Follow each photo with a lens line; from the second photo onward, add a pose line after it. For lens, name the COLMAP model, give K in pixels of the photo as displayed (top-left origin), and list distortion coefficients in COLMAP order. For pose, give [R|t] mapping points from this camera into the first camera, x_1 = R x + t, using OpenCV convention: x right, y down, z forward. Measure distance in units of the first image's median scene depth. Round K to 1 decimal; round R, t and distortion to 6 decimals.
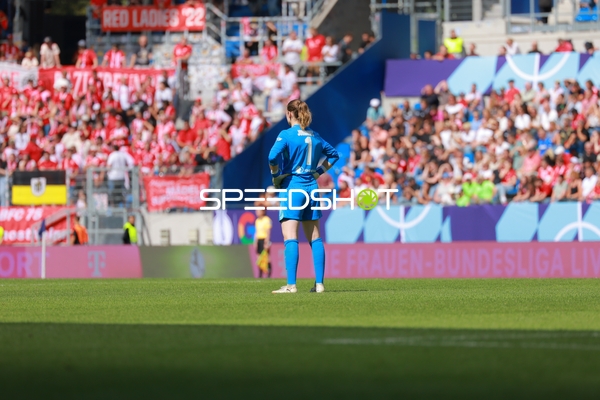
lens RADIAL K [[2234.2, 0, 300.0], [0, 2234.2, 200.0], [0, 0, 1]] dist [0.102814, -0.325723]
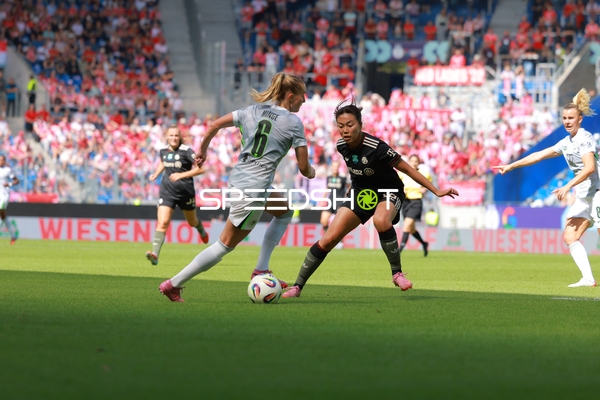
lens RADIAL K [[2195.0, 0, 300.0], [0, 2195.0, 200.0], [0, 0, 1]] dist [0.110539, 0.863419]
pose [[0.992129, 0.025806, -0.122530, 0.017701], [-0.027247, 0.999578, -0.010102, 0.019972], [0.122217, 0.013361, 0.992413, -0.479837]]
